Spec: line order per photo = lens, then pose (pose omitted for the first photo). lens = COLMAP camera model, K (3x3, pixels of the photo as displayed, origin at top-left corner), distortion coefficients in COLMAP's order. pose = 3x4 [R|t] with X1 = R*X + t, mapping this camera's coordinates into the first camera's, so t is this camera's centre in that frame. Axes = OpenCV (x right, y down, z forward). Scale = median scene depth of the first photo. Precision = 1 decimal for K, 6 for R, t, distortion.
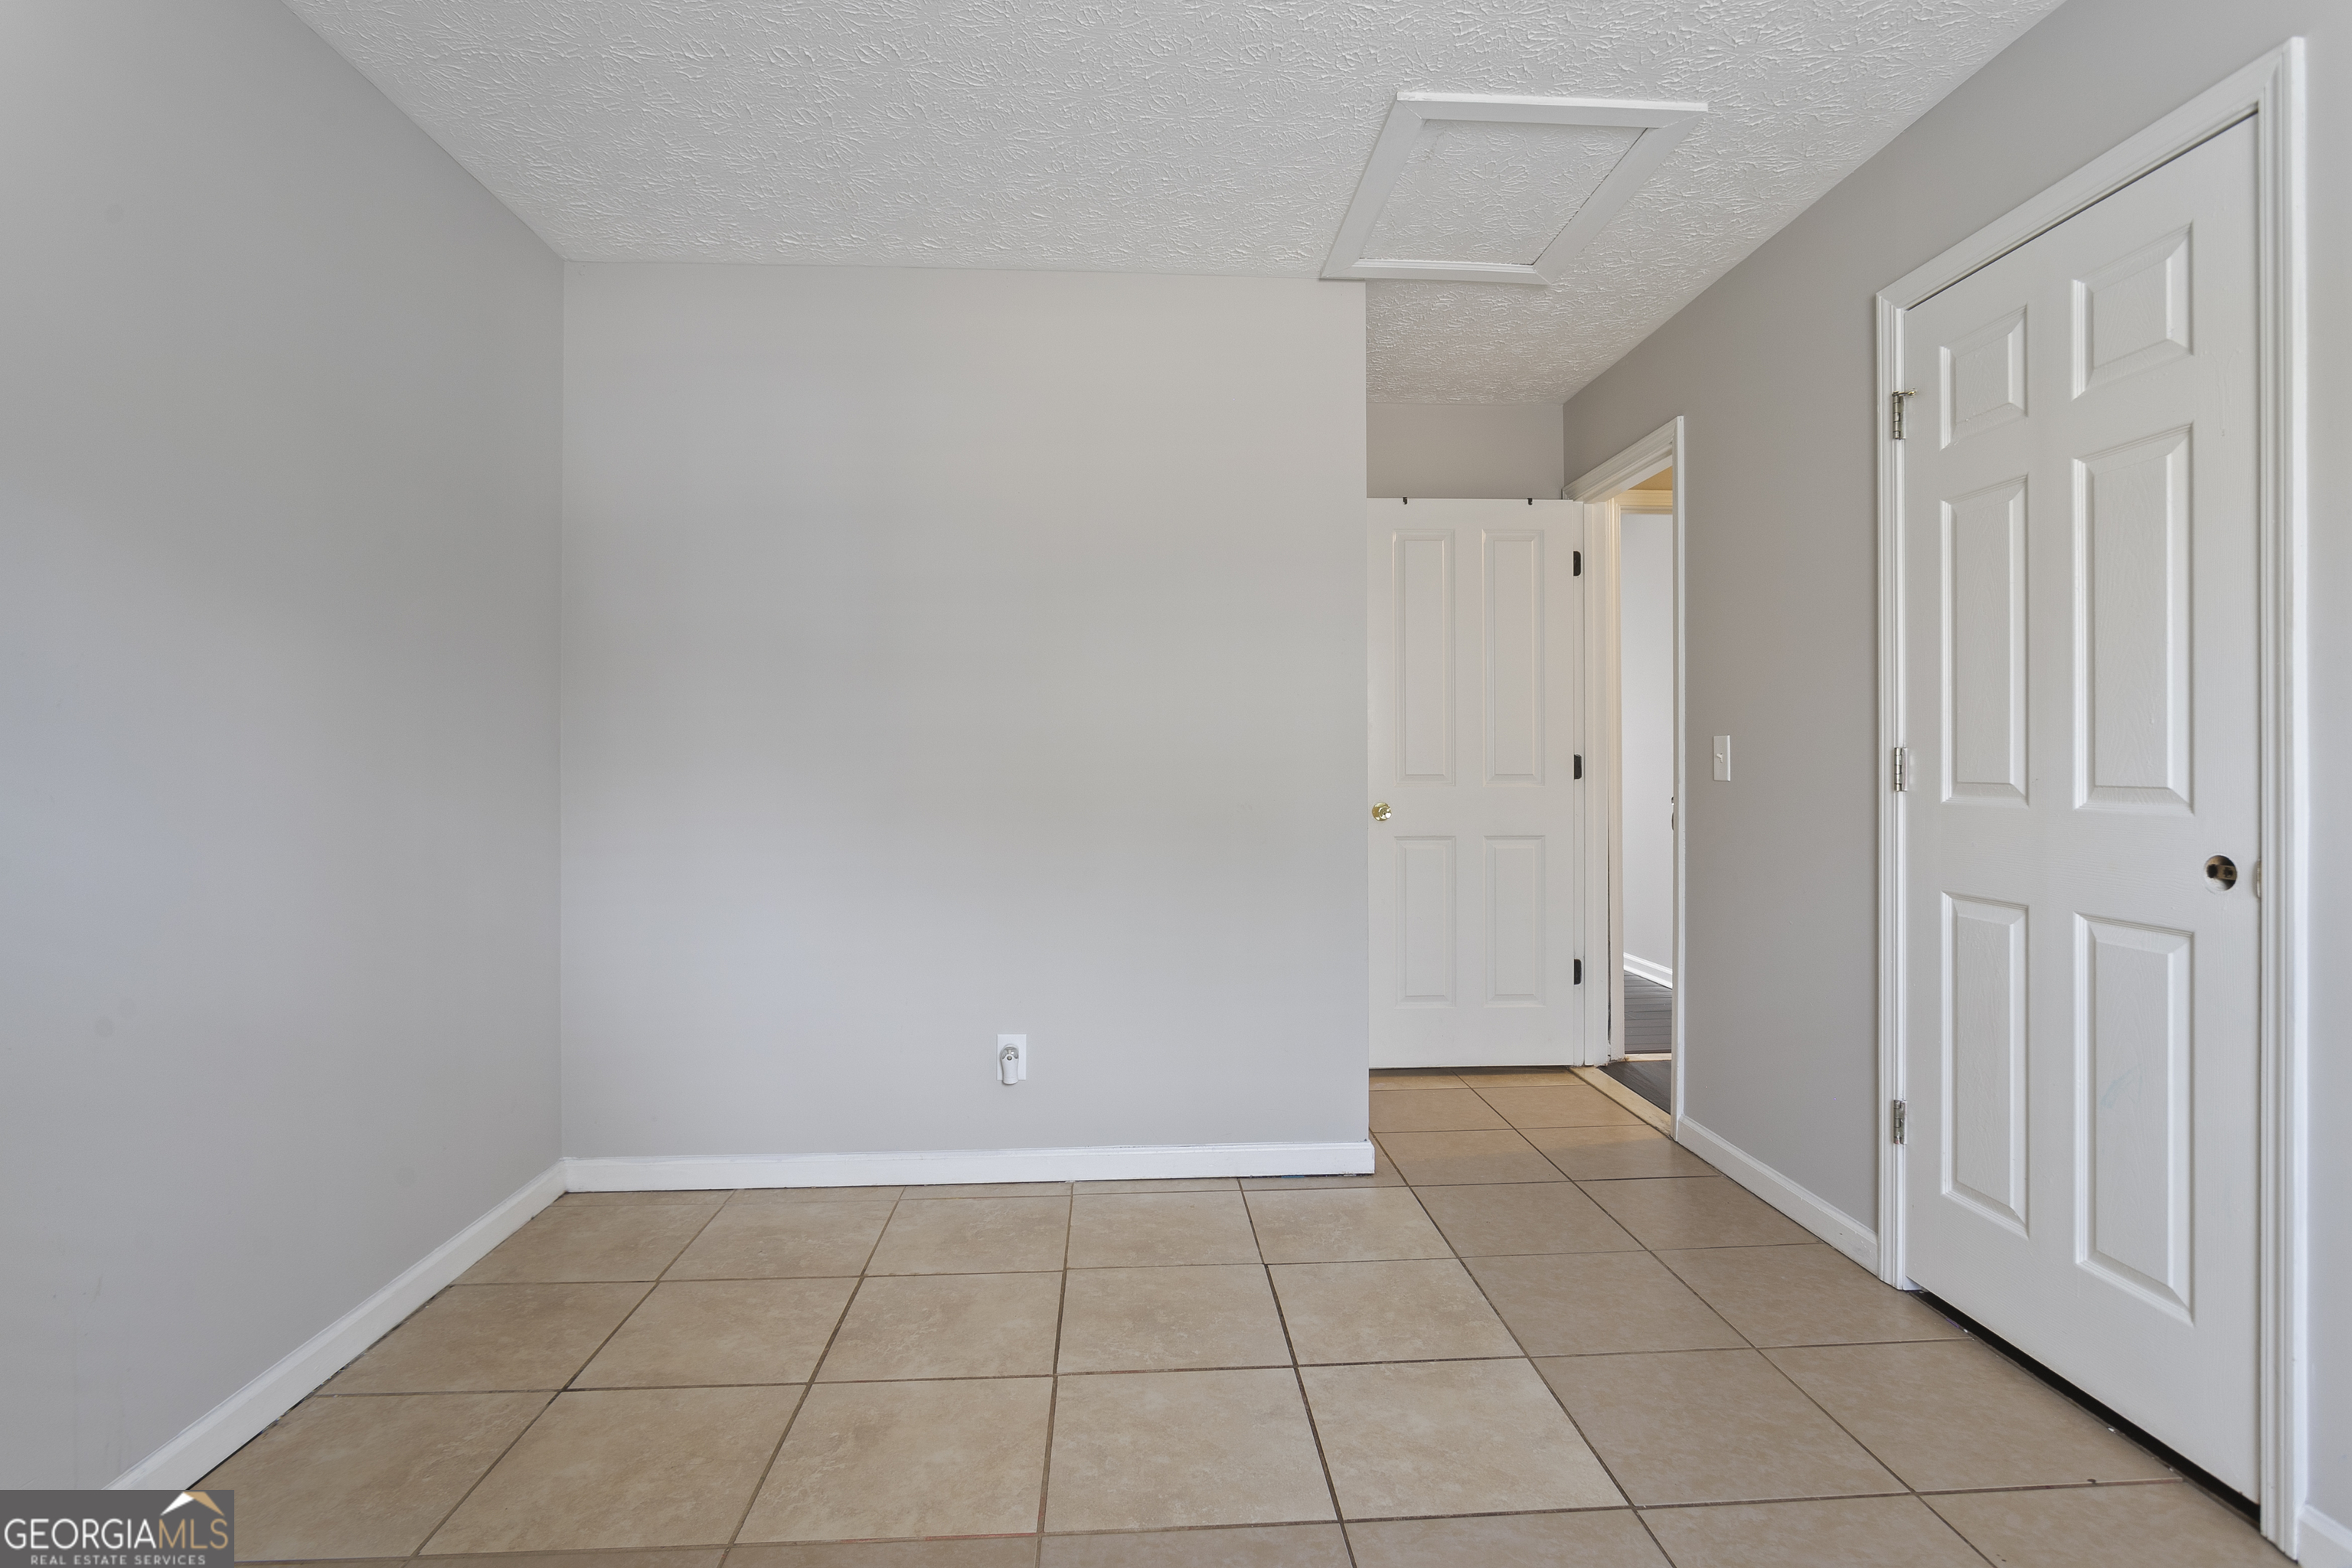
lens RADIAL K [[1147.8, 0, 1178.7], [0, 1147.8, 775.2], [0, 0, 1]] dist [-0.016875, 0.001235]
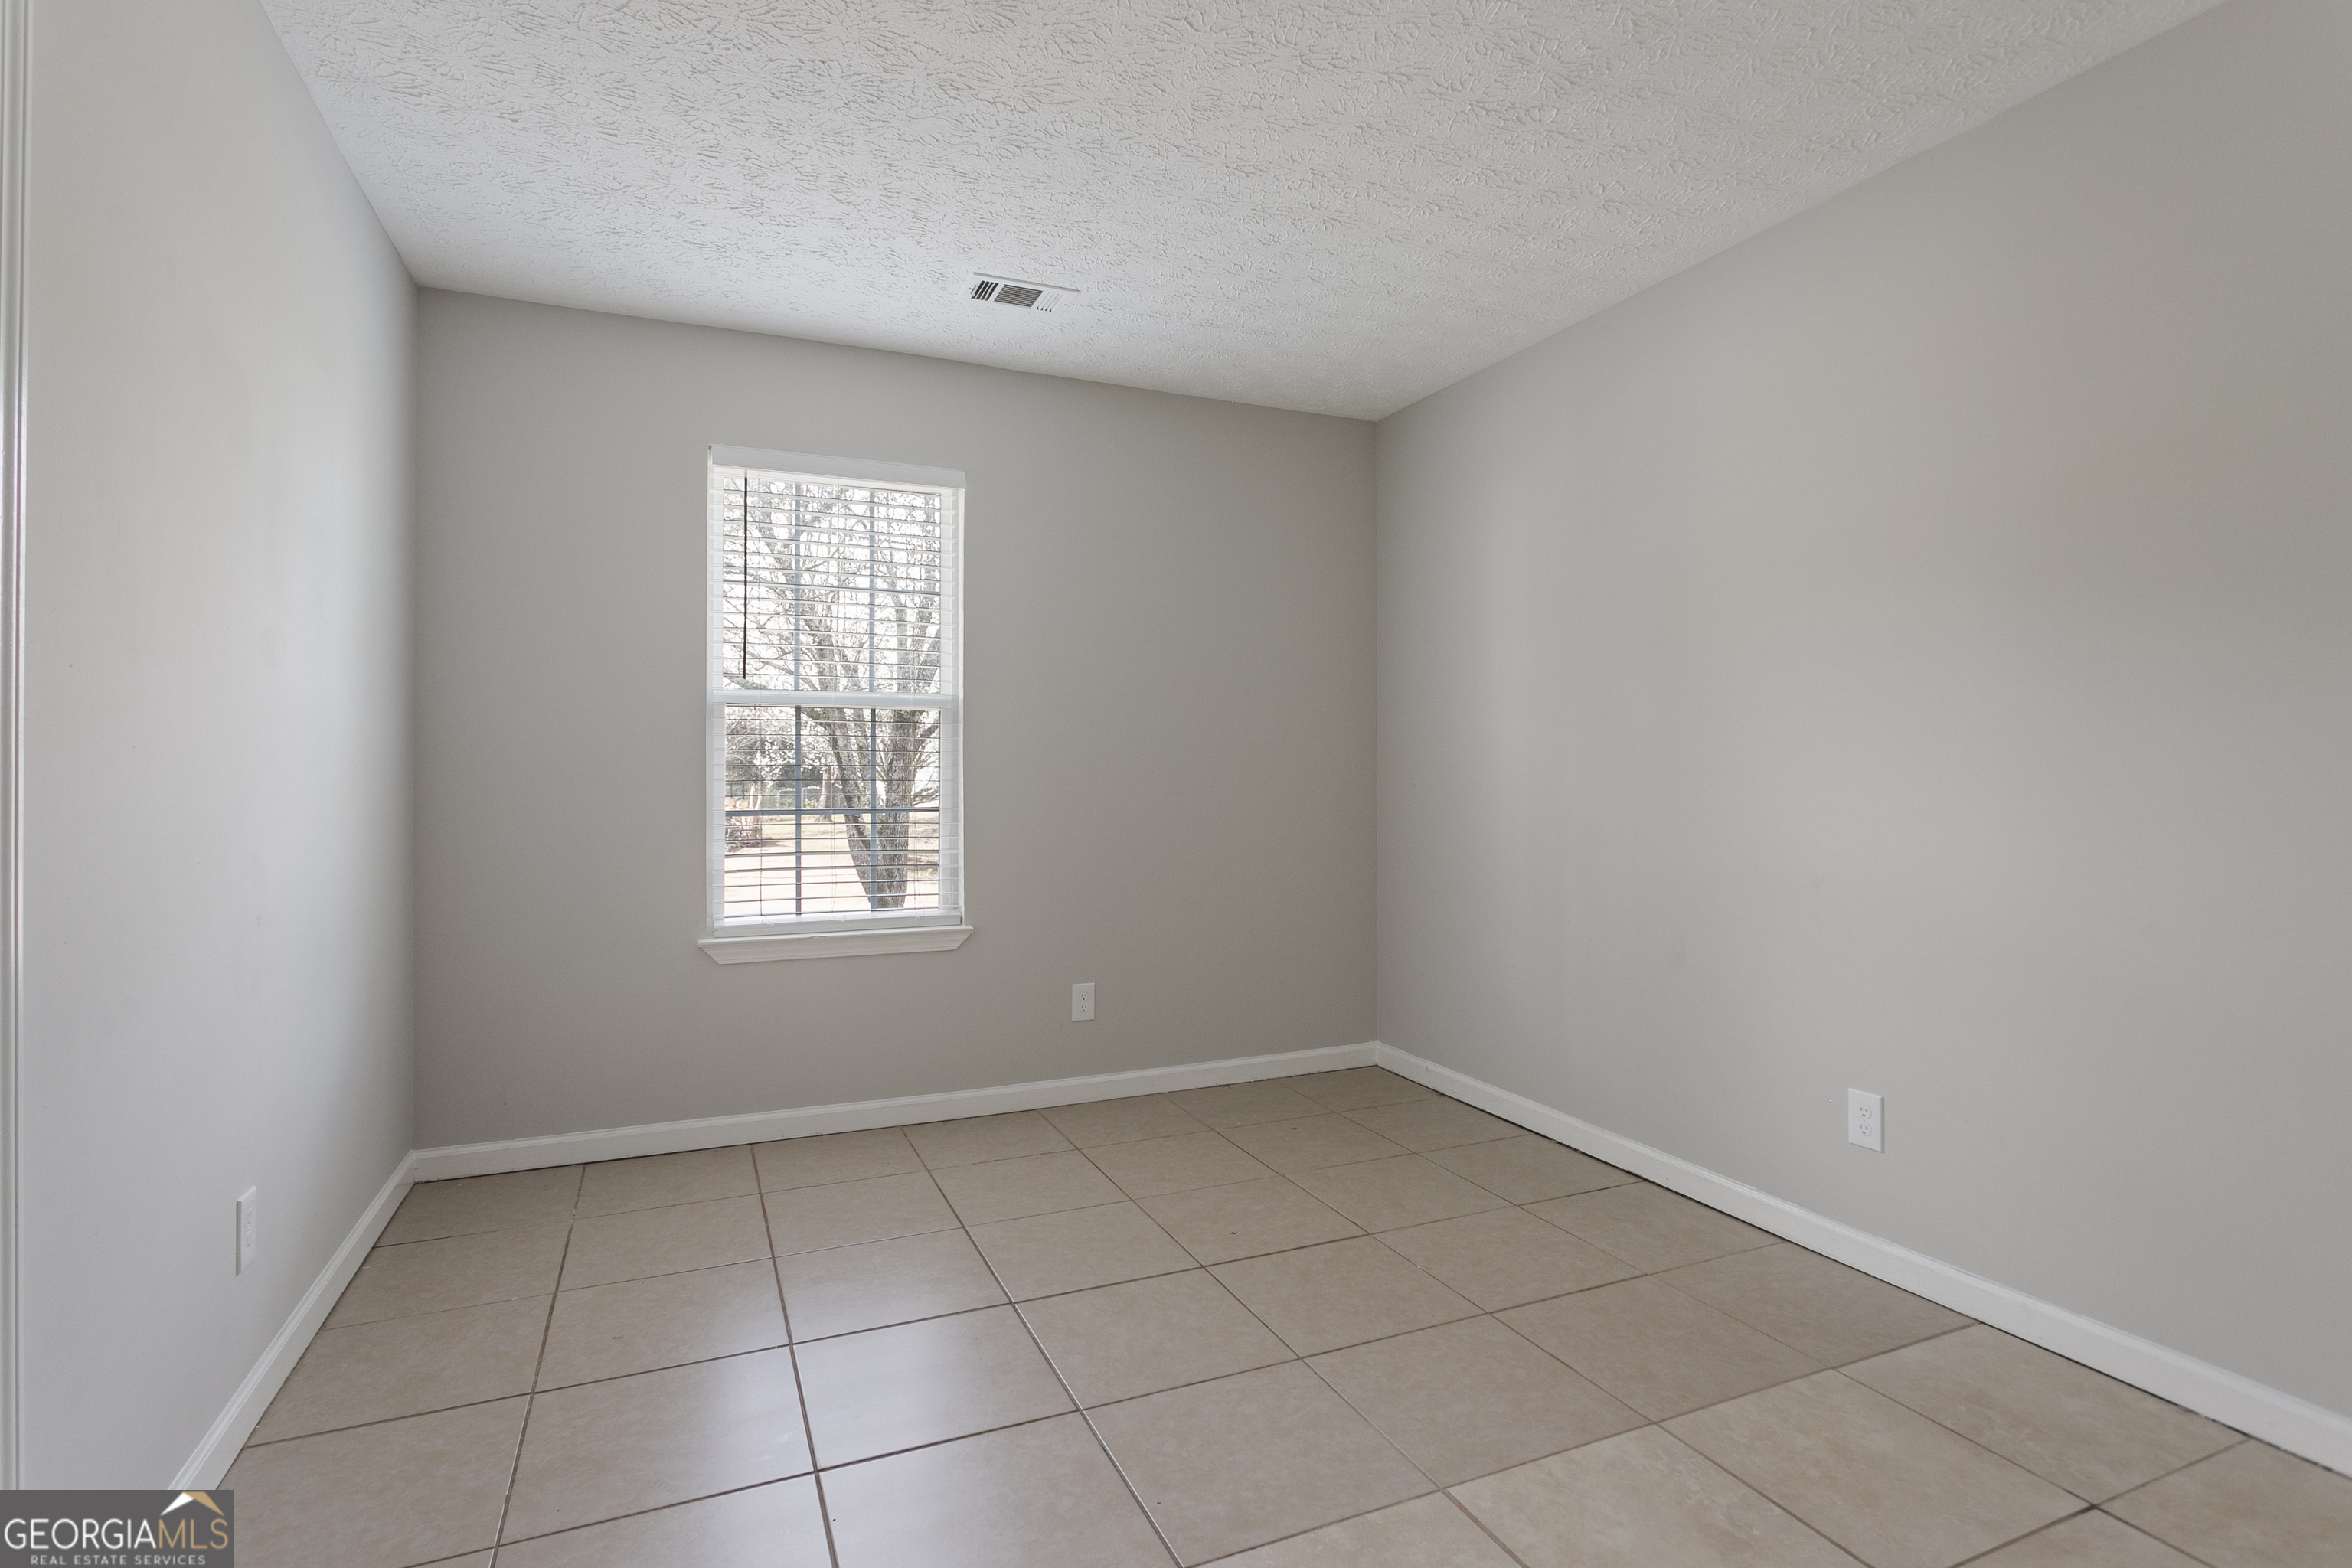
lens RADIAL K [[1147.8, 0, 1176.9], [0, 1147.8, 776.3], [0, 0, 1]] dist [-0.016875, 0.001235]
pose [[-0.939211, 0.007678, -0.343253, 0.458983], [0.003359, 0.999908, 0.013174, -0.018932], [0.343323, 0.011220, -0.939150, 1.846940]]
